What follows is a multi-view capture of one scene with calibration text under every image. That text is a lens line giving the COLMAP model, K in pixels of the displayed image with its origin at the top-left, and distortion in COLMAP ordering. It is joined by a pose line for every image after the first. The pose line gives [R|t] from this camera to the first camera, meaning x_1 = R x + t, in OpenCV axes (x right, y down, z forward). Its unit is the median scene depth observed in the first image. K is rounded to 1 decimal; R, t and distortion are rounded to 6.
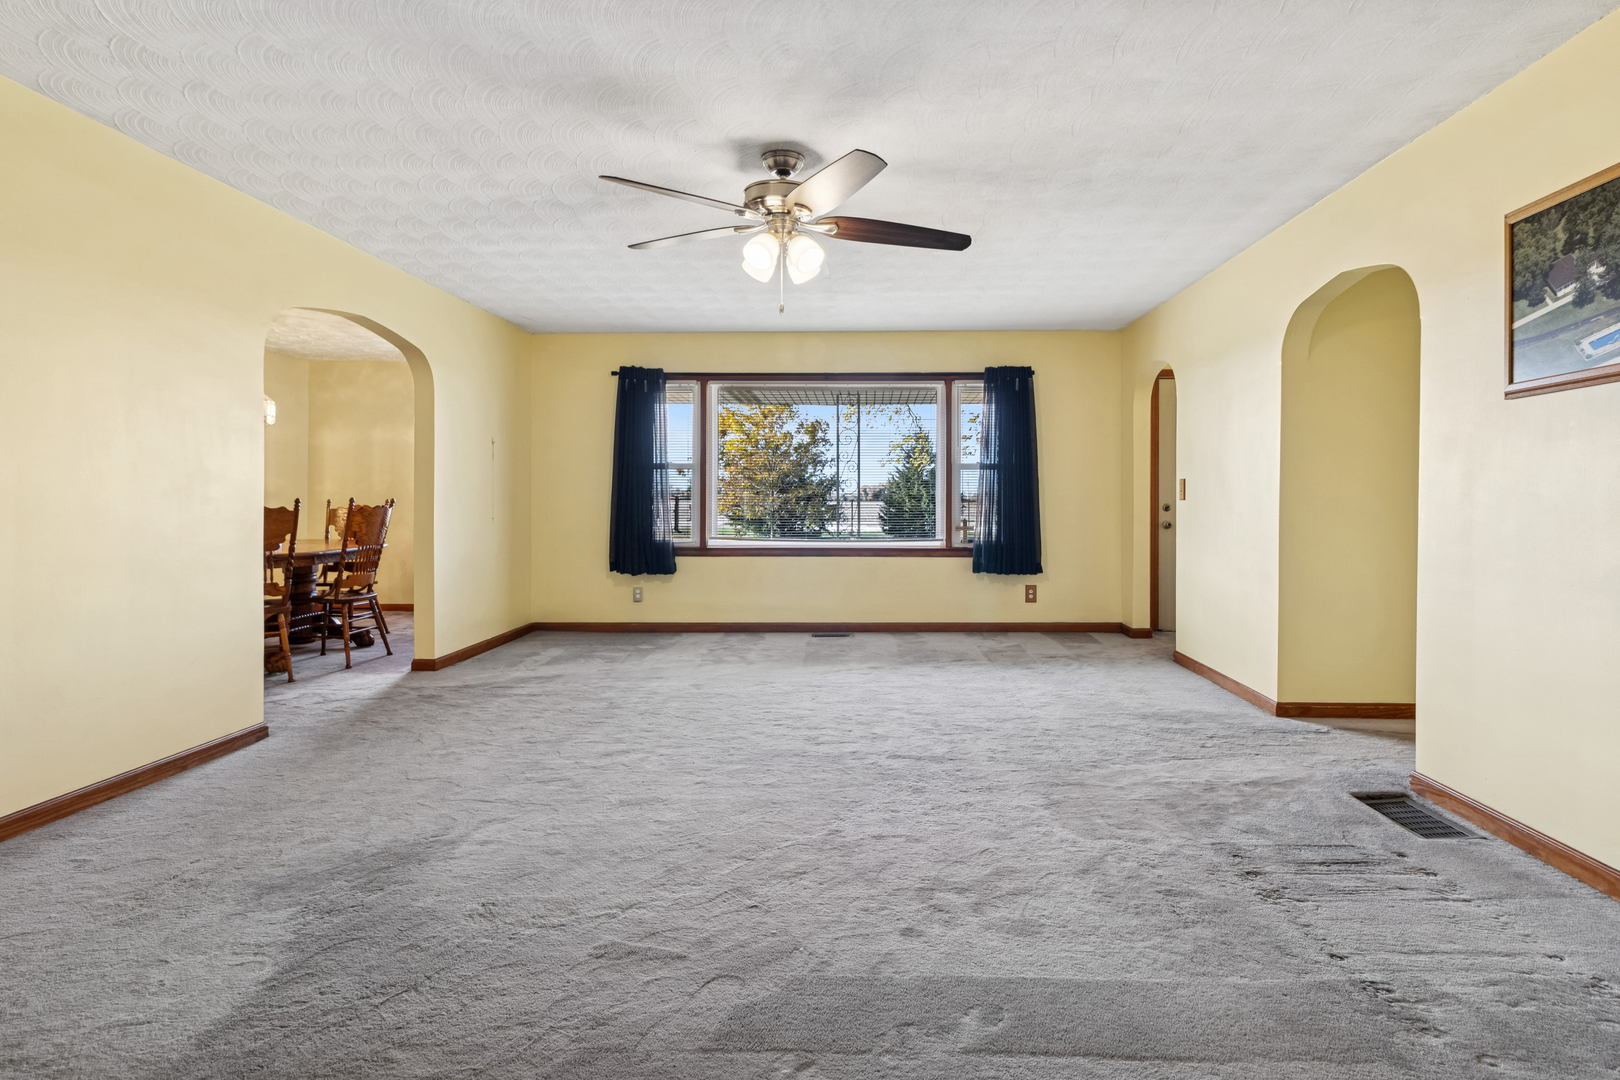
lens RADIAL K [[819.5, 0, 812.2], [0, 819.5, 505.5], [0, 0, 1]] dist [0.000257, 0.000016]
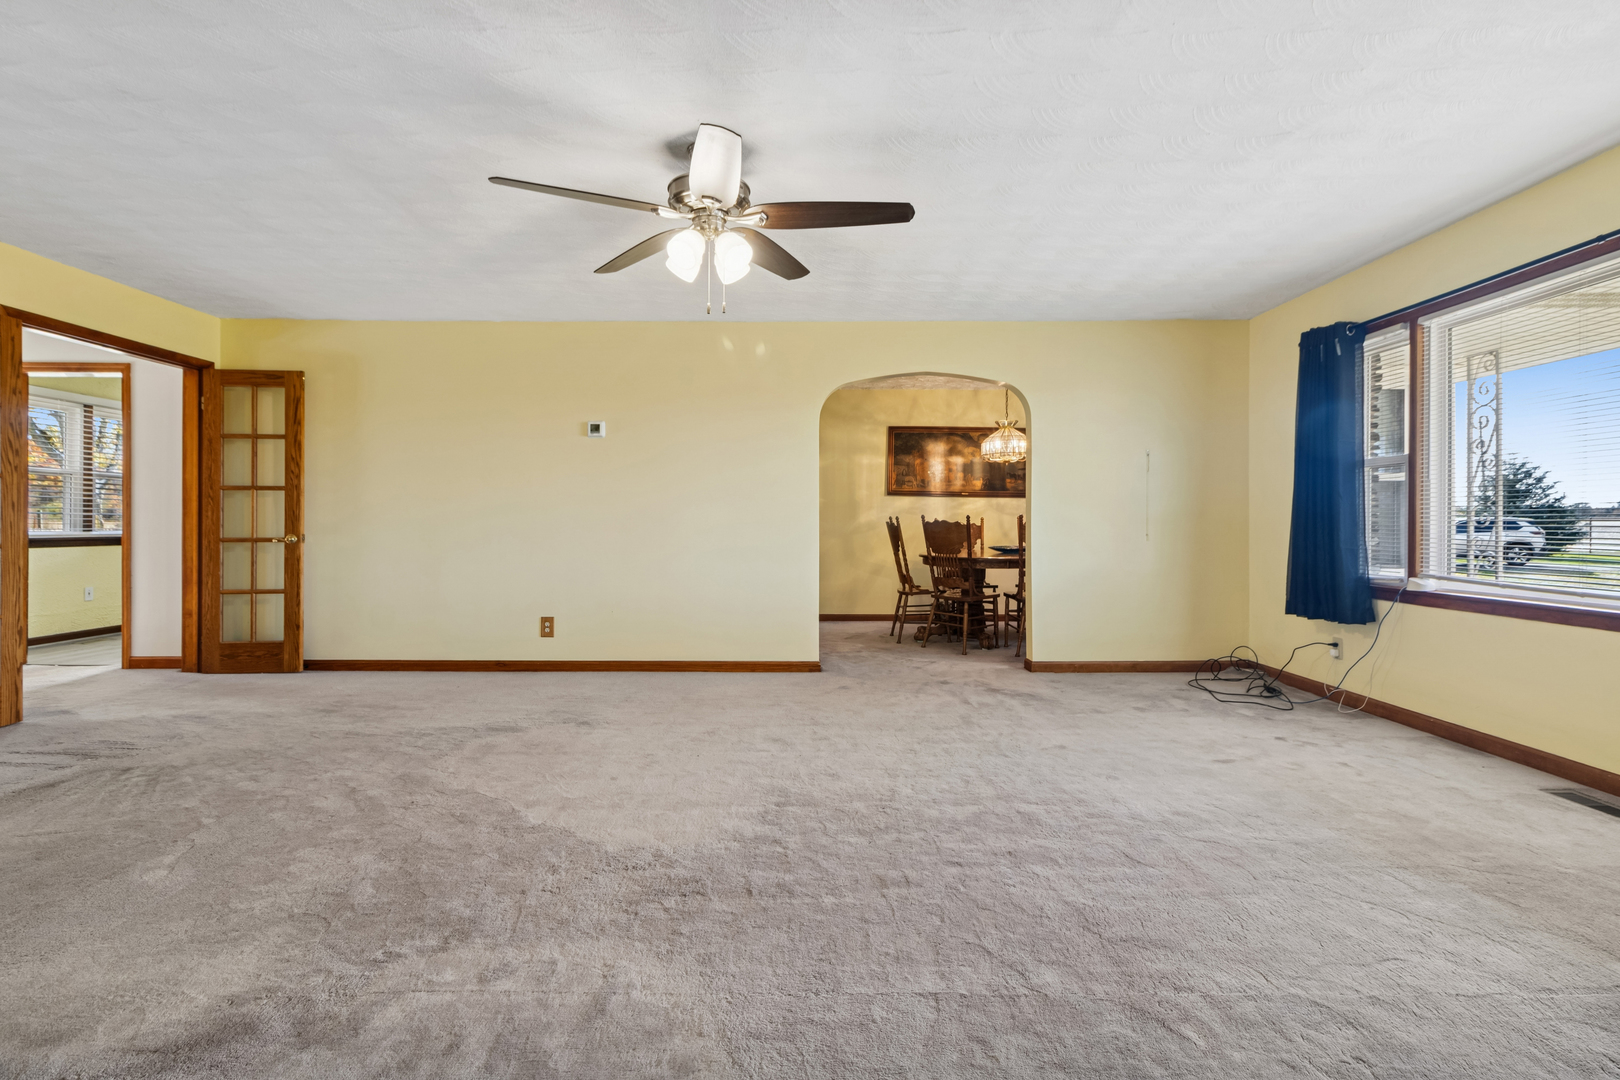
lens RADIAL K [[749.9, 0, 810.0], [0, 749.9, 540.0], [0, 0, 1]] dist [0.000231, 0.000030]
pose [[0.053134, 0.019264, -0.998402, 0.420858], [-0.005702, 0.999803, 0.018988, 0.005785], [0.998571, 0.004684, 0.053233, 0.524650]]
